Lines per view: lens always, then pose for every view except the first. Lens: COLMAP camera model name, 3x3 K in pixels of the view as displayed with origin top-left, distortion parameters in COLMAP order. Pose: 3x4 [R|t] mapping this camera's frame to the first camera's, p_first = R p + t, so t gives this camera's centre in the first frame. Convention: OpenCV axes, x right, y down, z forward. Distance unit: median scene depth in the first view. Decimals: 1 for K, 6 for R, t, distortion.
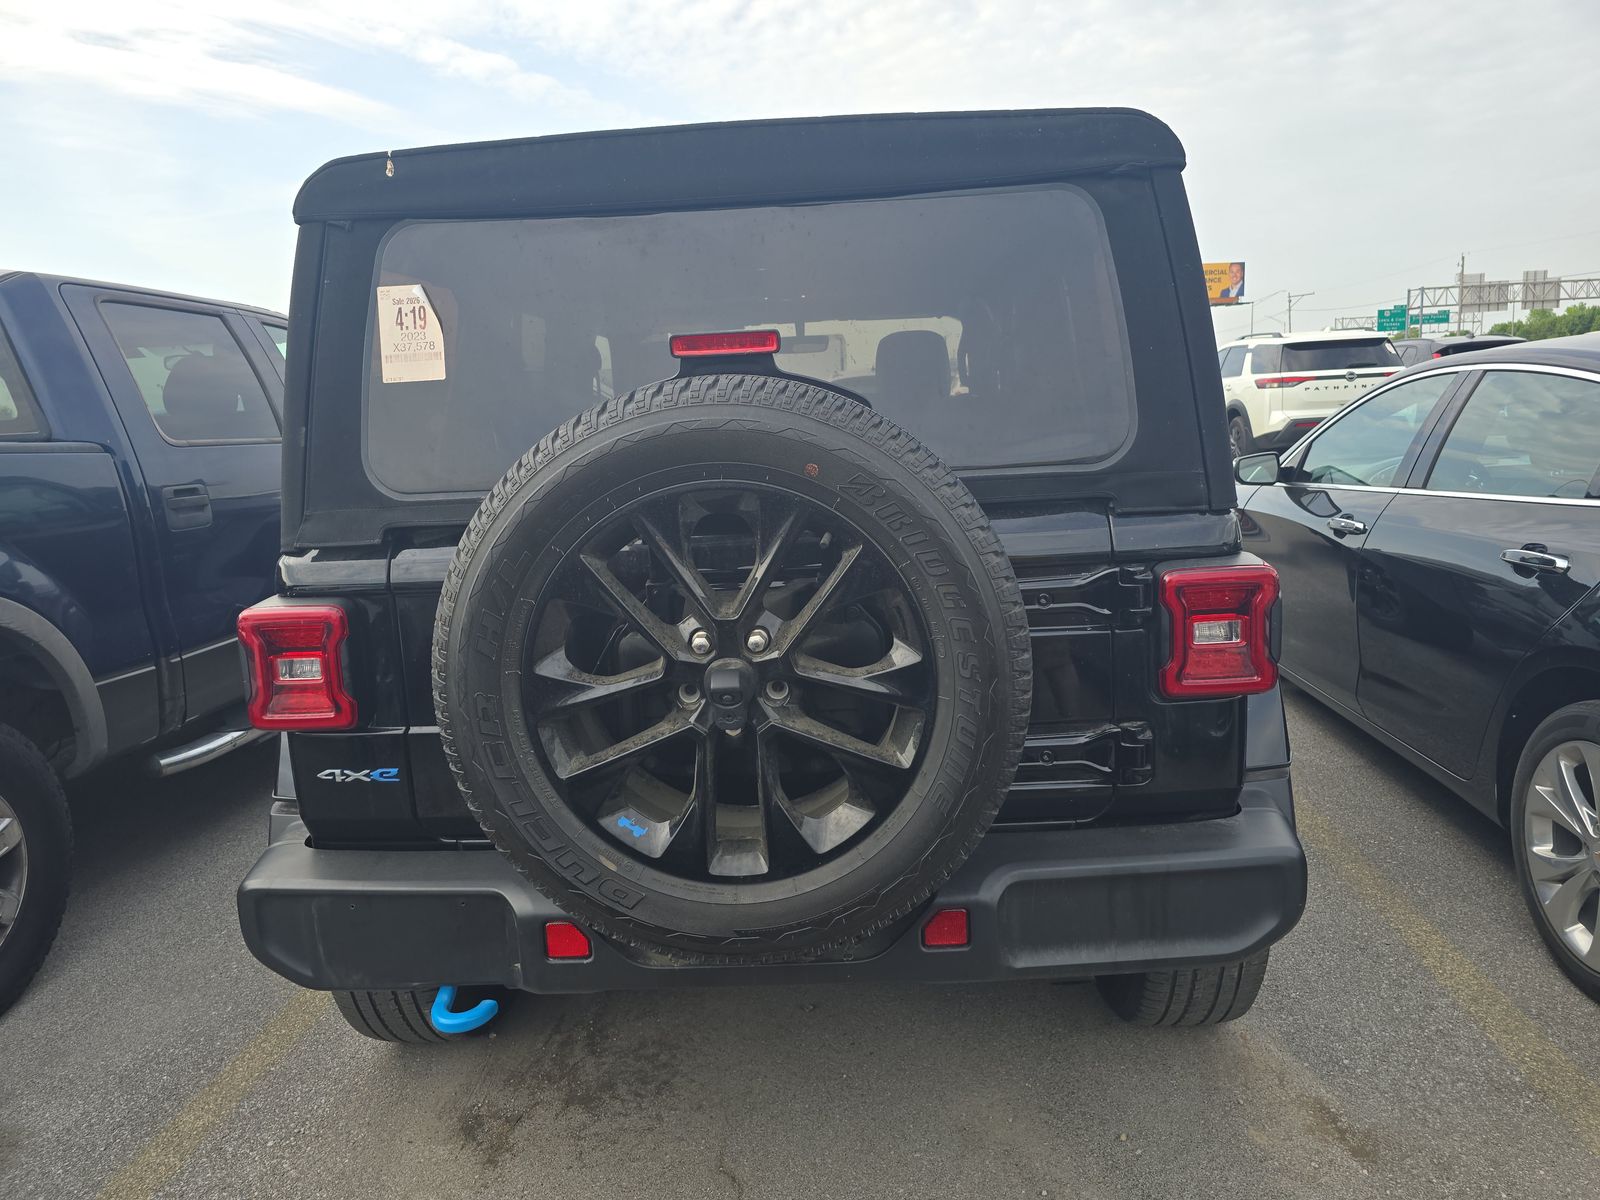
lens RADIAL K [[1069.6, 0, 803.7], [0, 1069.6, 601.5], [0, 0, 1]] dist [0.042677, -0.004904]
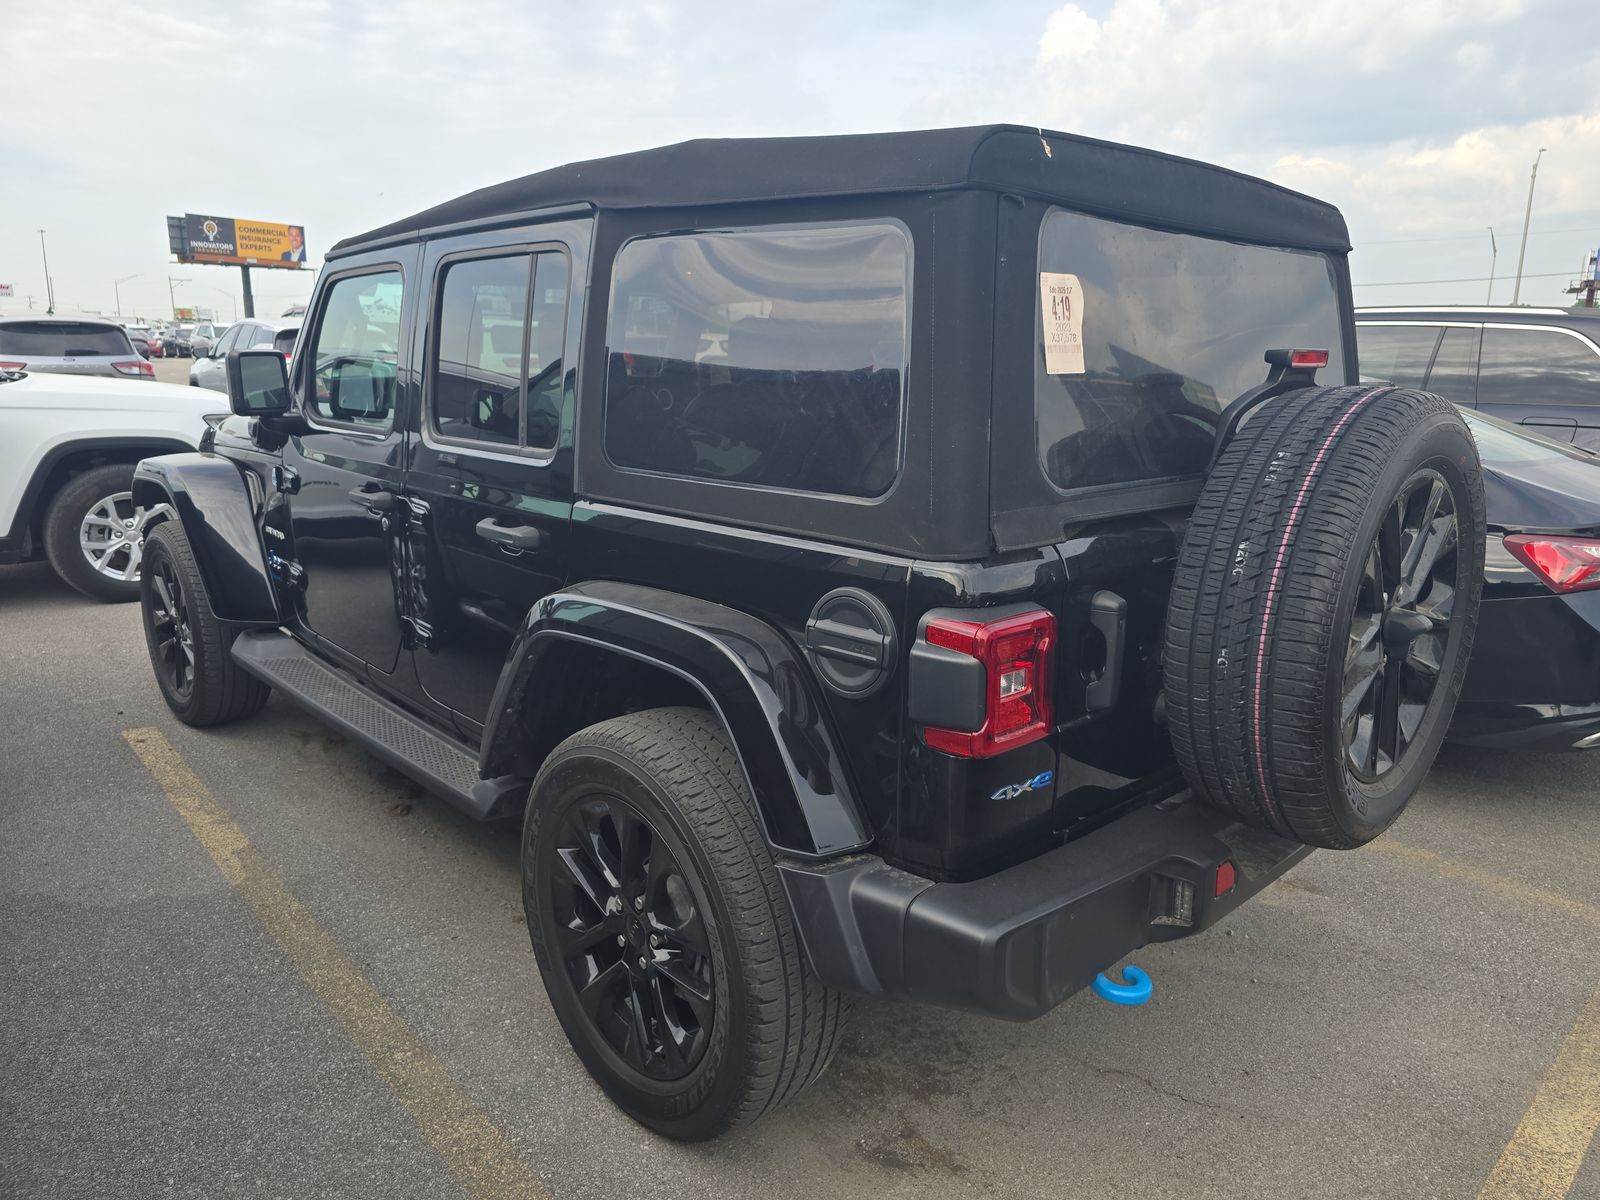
lens RADIAL K [[1069.6, 0, 800.3], [0, 1069.6, 598.2], [0, 0, 1]] dist [0.042677, -0.004904]
pose [[0.695067, -0.105584, 0.711150, -0.950712], [0.088960, 0.994186, 0.060658, -0.062344], [-0.713420, 0.021103, 0.700419, 0.375324]]
